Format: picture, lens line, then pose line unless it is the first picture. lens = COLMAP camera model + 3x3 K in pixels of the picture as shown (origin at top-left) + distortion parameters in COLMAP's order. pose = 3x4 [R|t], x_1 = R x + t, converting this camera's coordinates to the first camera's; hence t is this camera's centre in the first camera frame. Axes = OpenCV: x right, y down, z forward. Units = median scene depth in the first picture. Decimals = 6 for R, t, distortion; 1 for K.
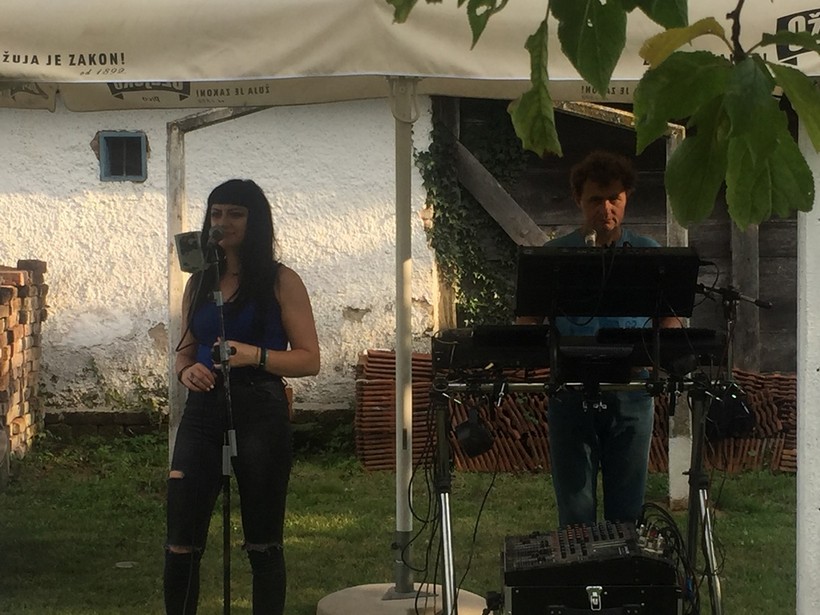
lens RADIAL K [[1829.9, 0, 410.0], [0, 1829.9, 307.5], [0, 0, 1]] dist [0.018051, 0.283466]
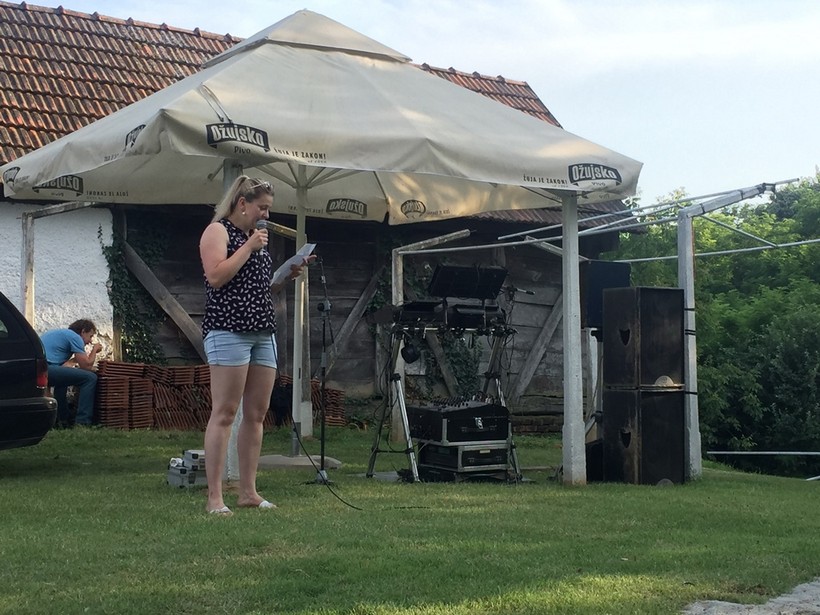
lens RADIAL K [[1306.2, 0, 410.0], [0, 1306.2, 307.5], [0, 0, 1]] dist [0.049724, 0.089586]
pose [[0.826974, 0.031151, 0.561376, -0.448248], [0.021424, 0.995993, -0.086828, 0.082047], [-0.561831, 0.083831, 0.822993, -0.128176]]
